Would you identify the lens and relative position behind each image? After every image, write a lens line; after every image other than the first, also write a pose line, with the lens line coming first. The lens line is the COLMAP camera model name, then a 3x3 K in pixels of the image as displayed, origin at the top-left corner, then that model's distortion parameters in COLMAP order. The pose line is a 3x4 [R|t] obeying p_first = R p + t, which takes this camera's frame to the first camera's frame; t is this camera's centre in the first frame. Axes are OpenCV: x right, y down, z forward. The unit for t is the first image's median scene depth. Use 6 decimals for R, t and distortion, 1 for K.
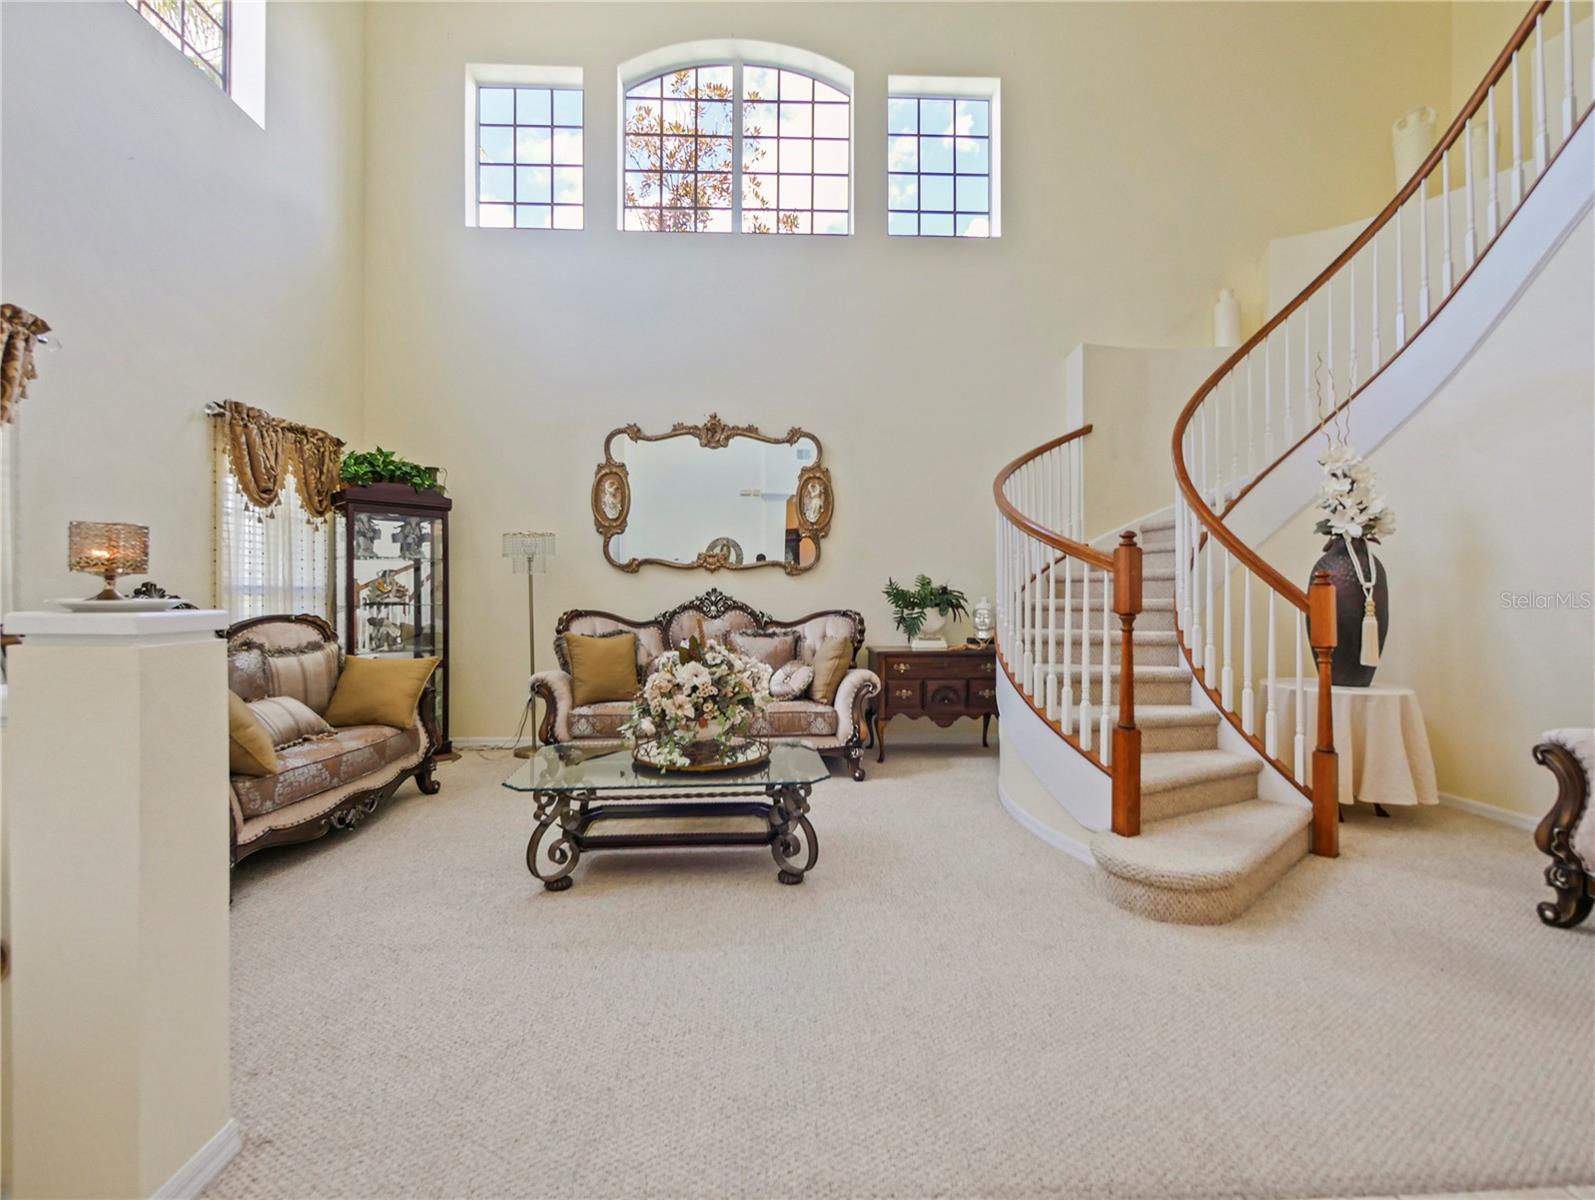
lens RADIAL K [[692.9, 0, 796.8], [0, 692.9, 593.1], [0, 0, 1]] dist [-0.004298, -0.000774]
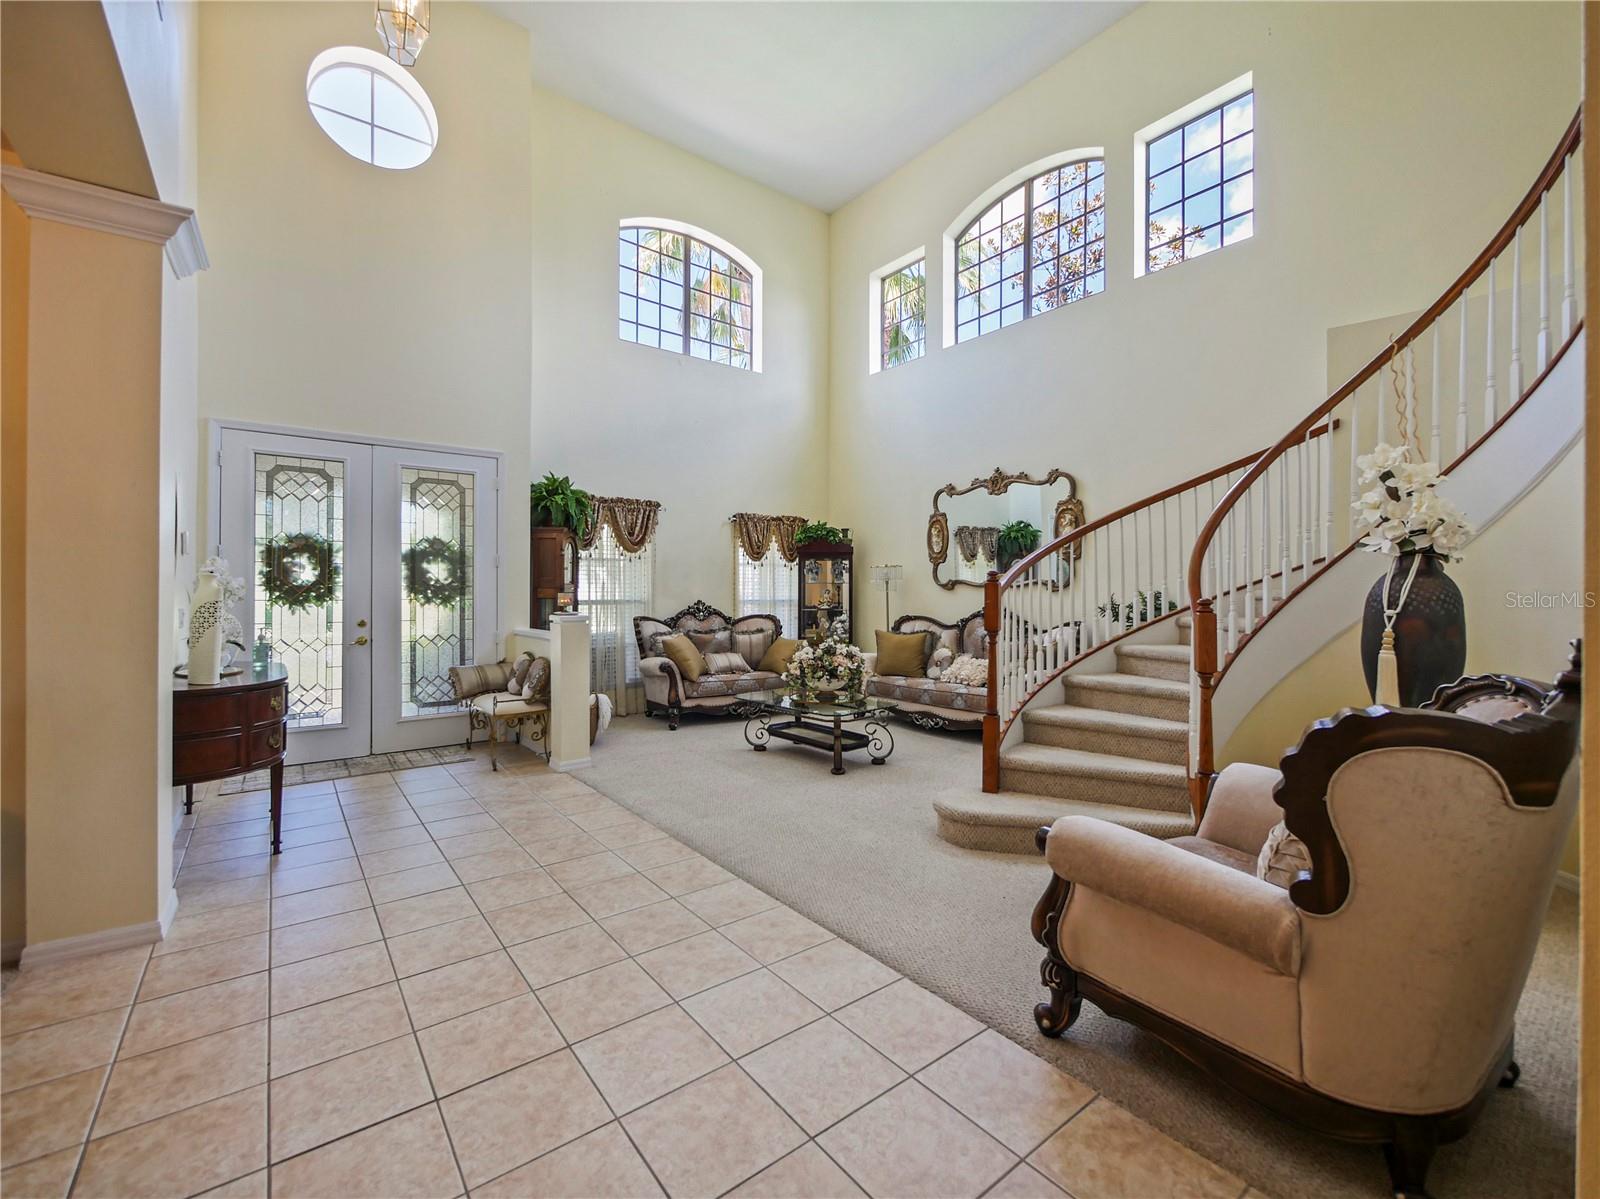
lens RADIAL K [[691.8, 0, 821.4], [0, 691.8, 589.4], [0, 0, 1]] dist [-0.007451, -0.000720]
pose [[0.599857, -0.004471, -0.800095, 0.799445], [0.000692, 0.999987, -0.005070, -0.026449], [0.800107, 0.002488, 0.599852, -0.052708]]
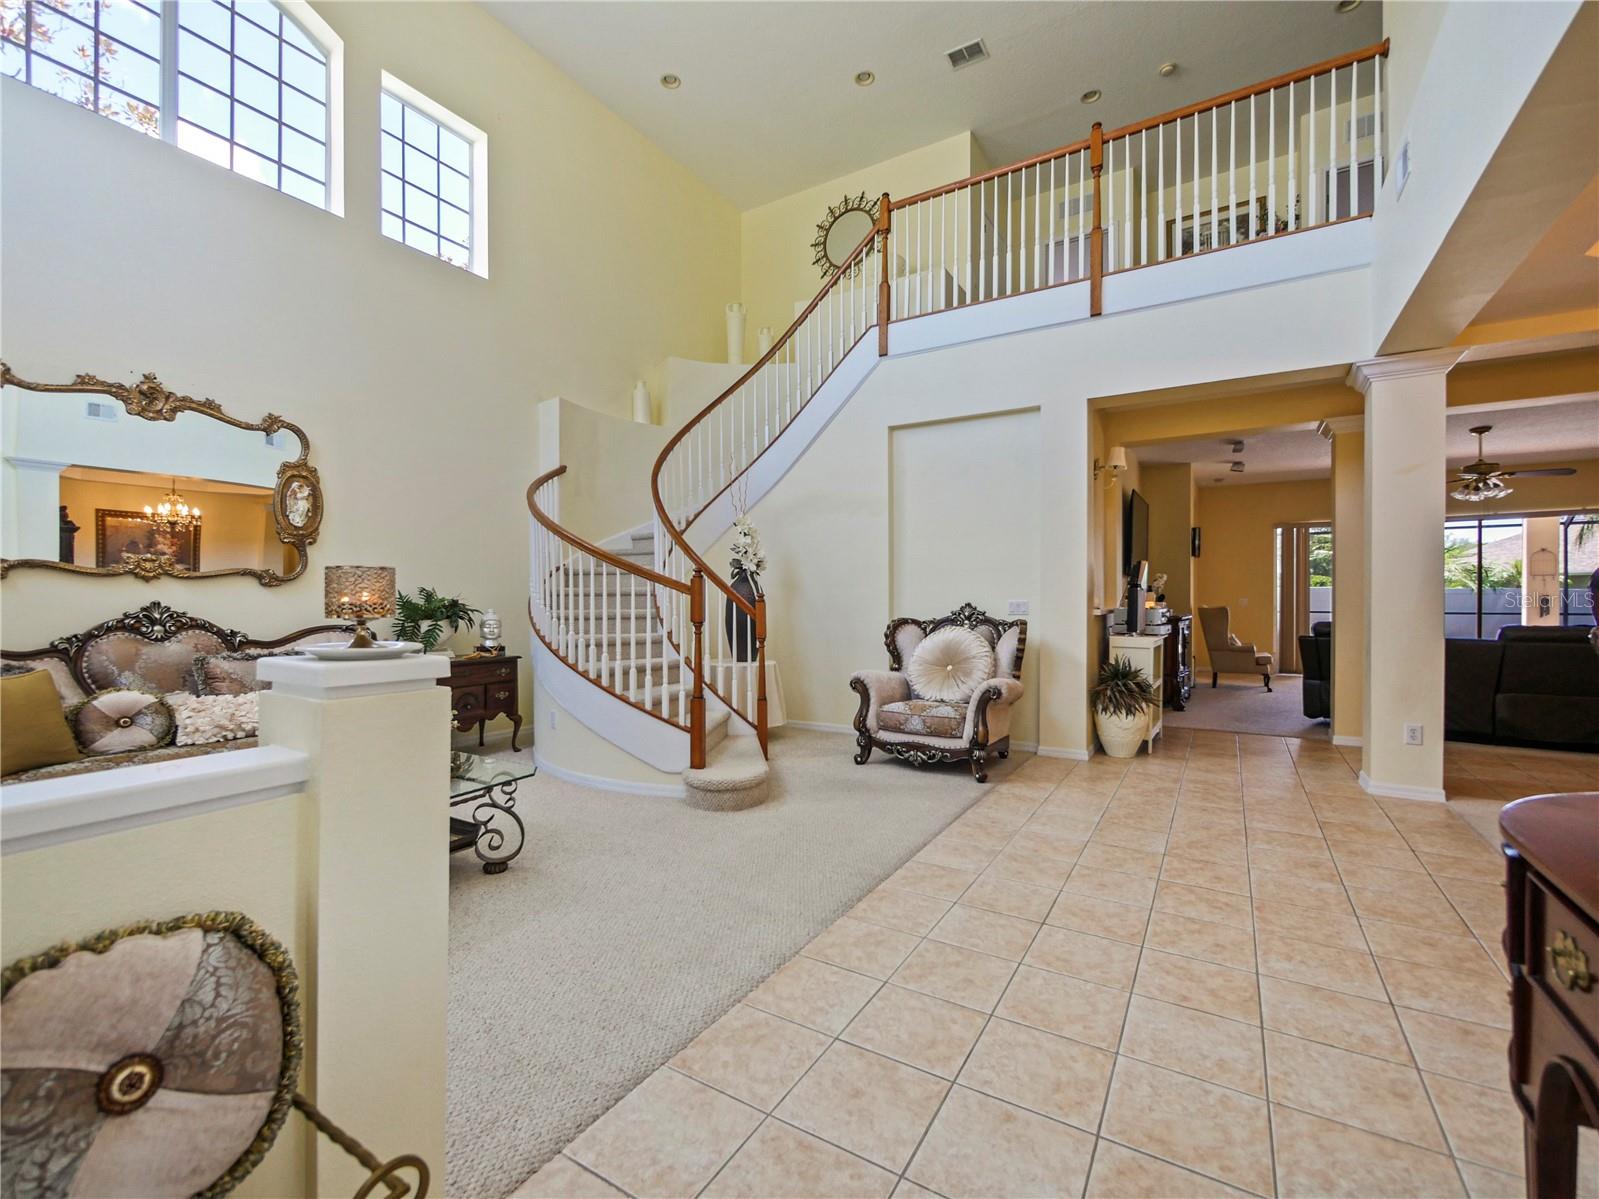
lens RADIAL K [[691.3, 0, 778.2], [0, 691.3, 599.6], [0, 0, 1]] dist [-0.007451, -0.000720]
pose [[0.572773, -0.002856, 0.819709, -0.382719], [-0.000953, 0.999991, 0.004150, -0.014913], [-0.819713, -0.003158, 0.572765, -0.003700]]
